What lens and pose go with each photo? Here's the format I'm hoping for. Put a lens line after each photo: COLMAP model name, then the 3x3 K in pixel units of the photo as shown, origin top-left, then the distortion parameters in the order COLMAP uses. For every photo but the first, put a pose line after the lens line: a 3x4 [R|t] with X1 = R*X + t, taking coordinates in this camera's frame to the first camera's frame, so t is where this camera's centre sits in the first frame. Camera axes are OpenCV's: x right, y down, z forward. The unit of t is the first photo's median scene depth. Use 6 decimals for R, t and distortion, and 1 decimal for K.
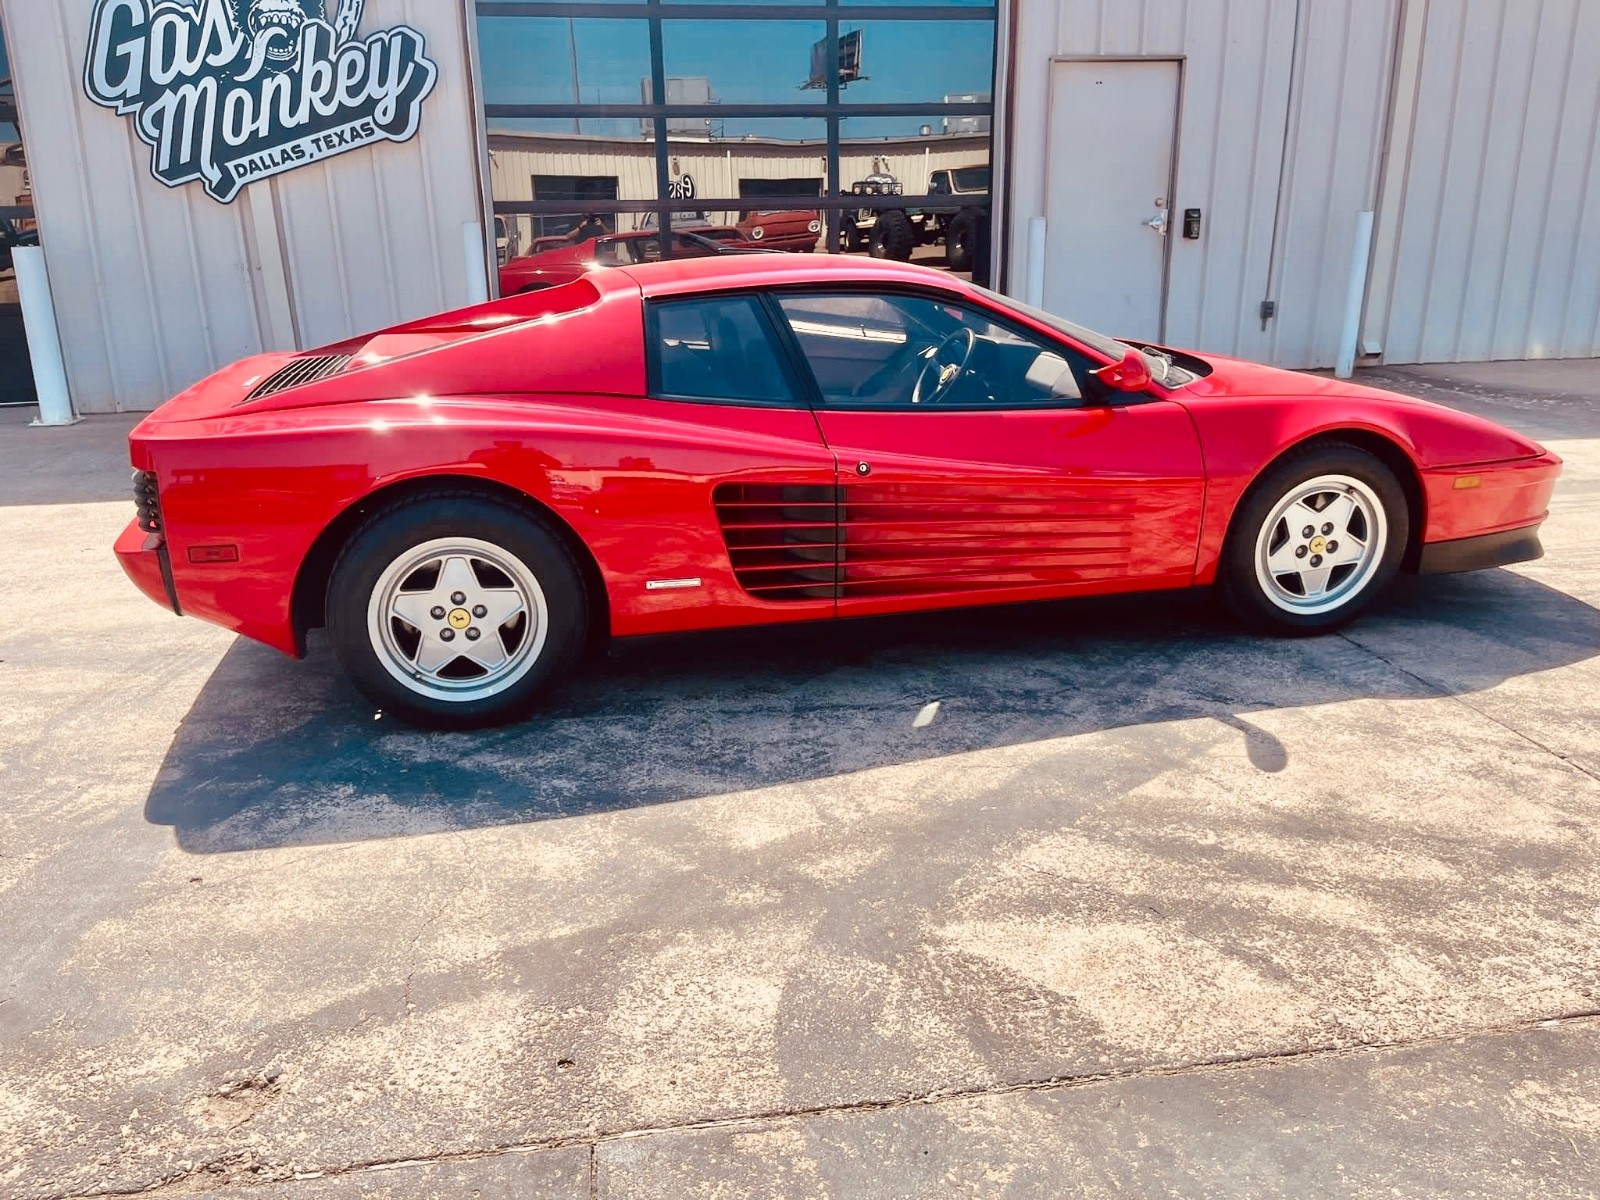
lens RADIAL K [[1142.9, 0, 838.3], [0, 1142.9, 642.2], [0, 0, 1]] dist [0.079848, -0.107786]
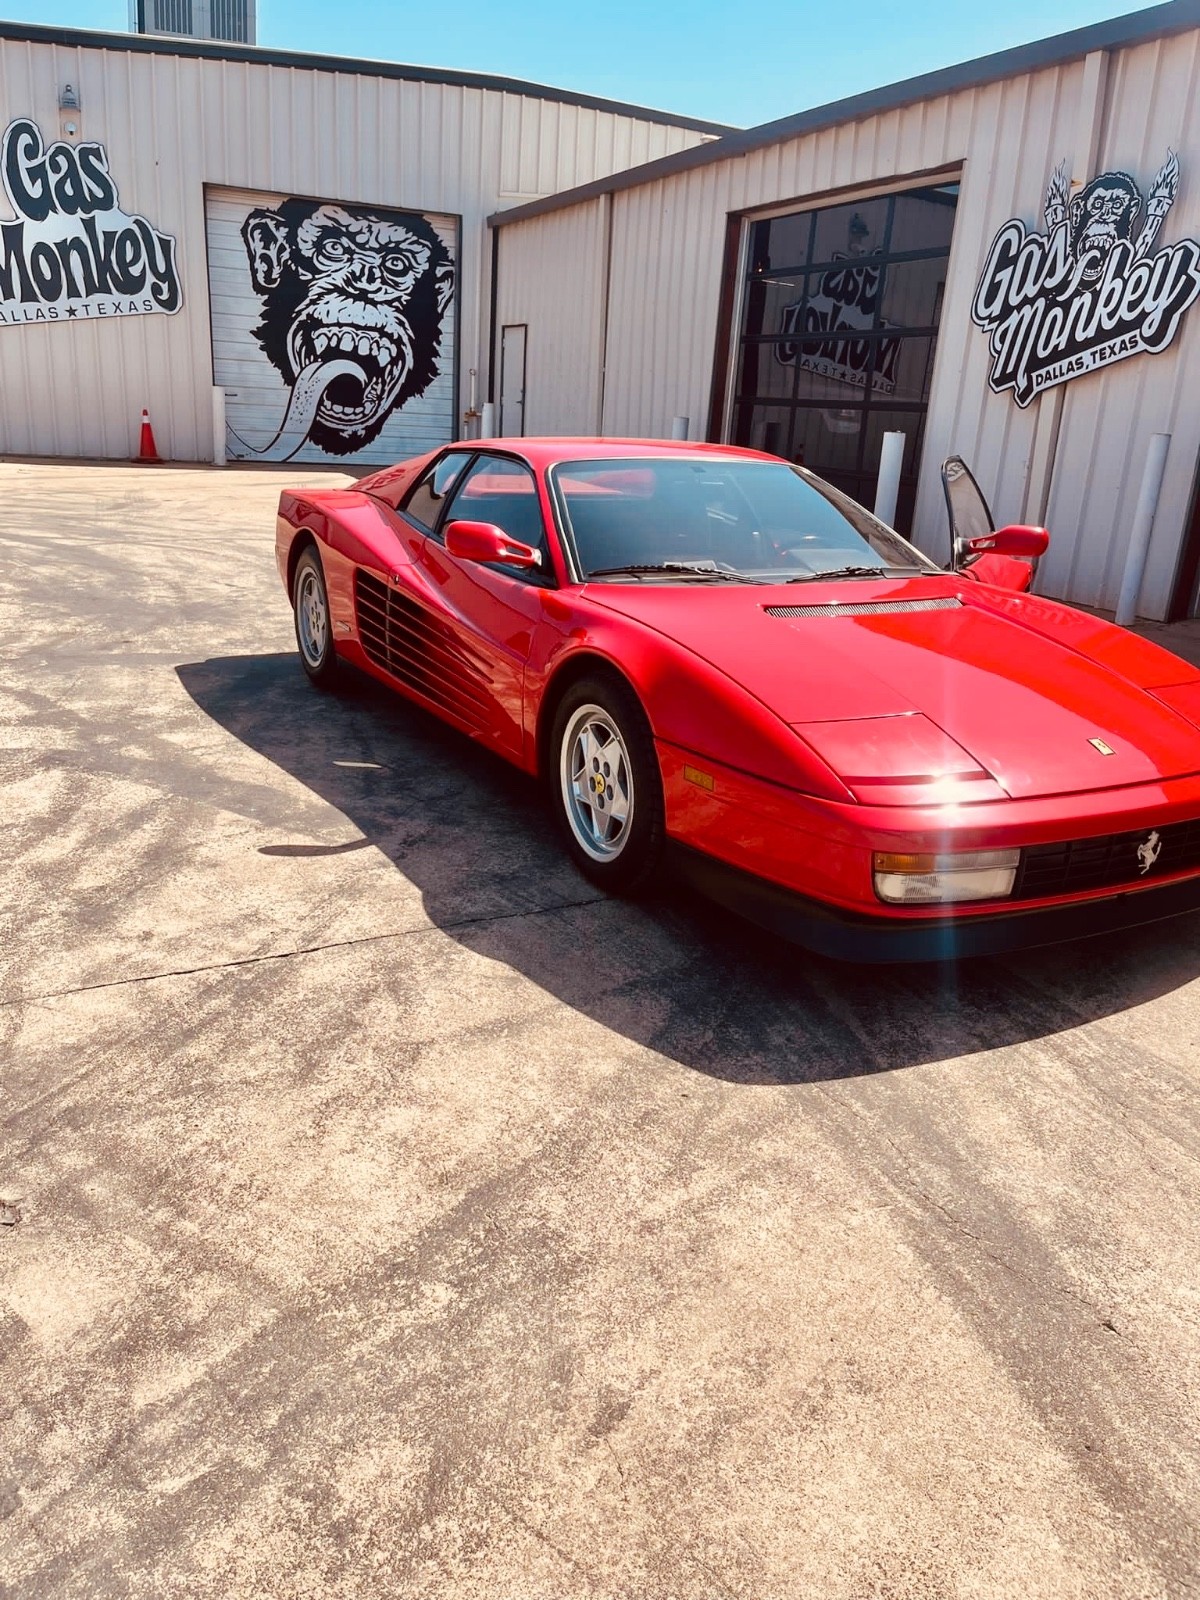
lens RADIAL K [[1142.9, 0, 604.5], [0, 1142.9, 846.7], [0, 0, 1]] dist [0.079848, -0.107786]
pose [[0.272223, 0.367781, -0.889175, 0.582965], [-0.380194, 0.889993, 0.251723, -0.126317], [0.883939, 0.269534, 0.382105, 0.319603]]
